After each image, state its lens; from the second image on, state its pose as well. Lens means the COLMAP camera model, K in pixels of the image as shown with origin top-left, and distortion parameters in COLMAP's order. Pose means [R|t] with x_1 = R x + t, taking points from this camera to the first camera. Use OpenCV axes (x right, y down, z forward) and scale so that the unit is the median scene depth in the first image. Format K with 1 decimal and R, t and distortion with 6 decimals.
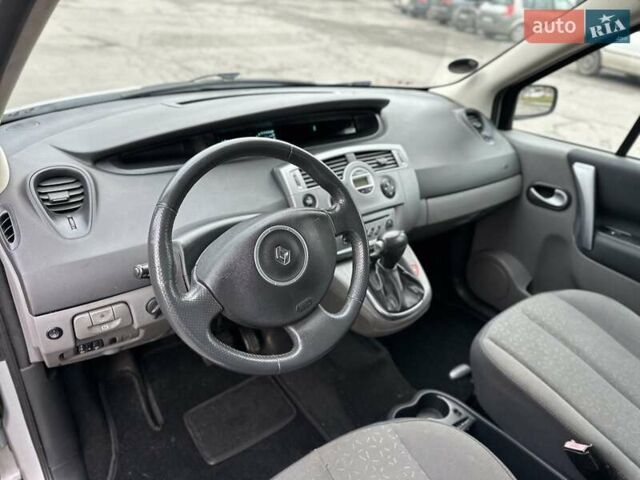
lens RADIAL K [[446.5, 0, 320.0], [0, 446.5, 240.0], [0, 0, 1]] dist [-0.003690, -0.004421]
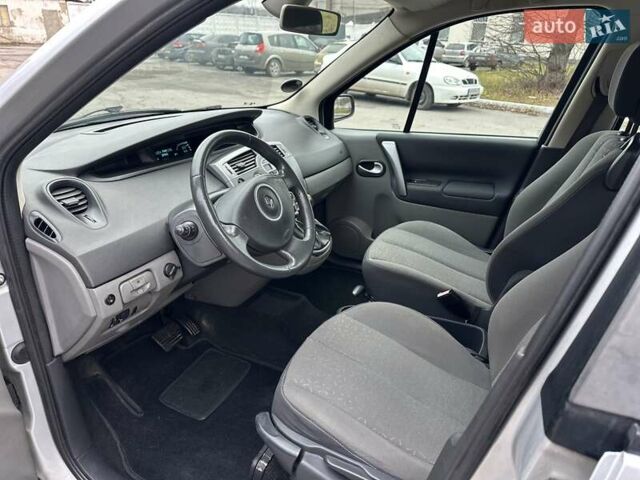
lens RADIAL K [[435.0, 0, 320.0], [0, 435.0, 240.0], [0, 0, 1]] dist [0.001461, -0.003629]
pose [[0.883808, -0.224404, 0.410519, -0.307571], [0.251641, 0.967737, -0.012761, 0.120987], [-0.394411, 0.114582, 0.911763, -0.220339]]
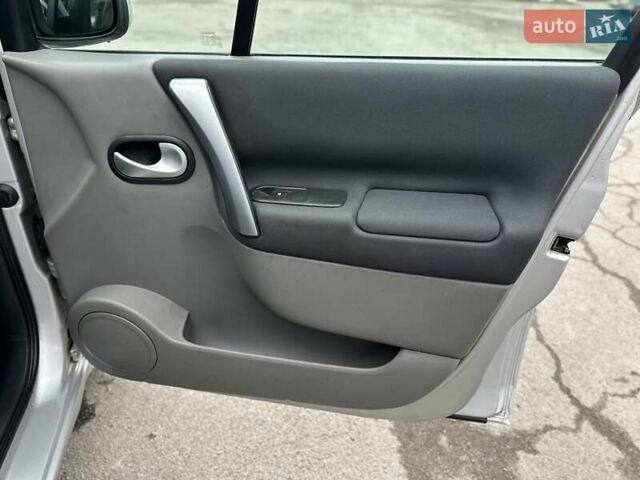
lens RADIAL K [[435.0, 0, 320.0], [0, 435.0, 240.0], [0, 0, 1]] dist [0.001461, -0.003629]
pose [[0.709040, -0.341116, 0.617172, 0.364485], [0.331029, 0.933796, 0.135812, -0.020735], [-0.622641, 0.108006, 0.775018, 0.595045]]
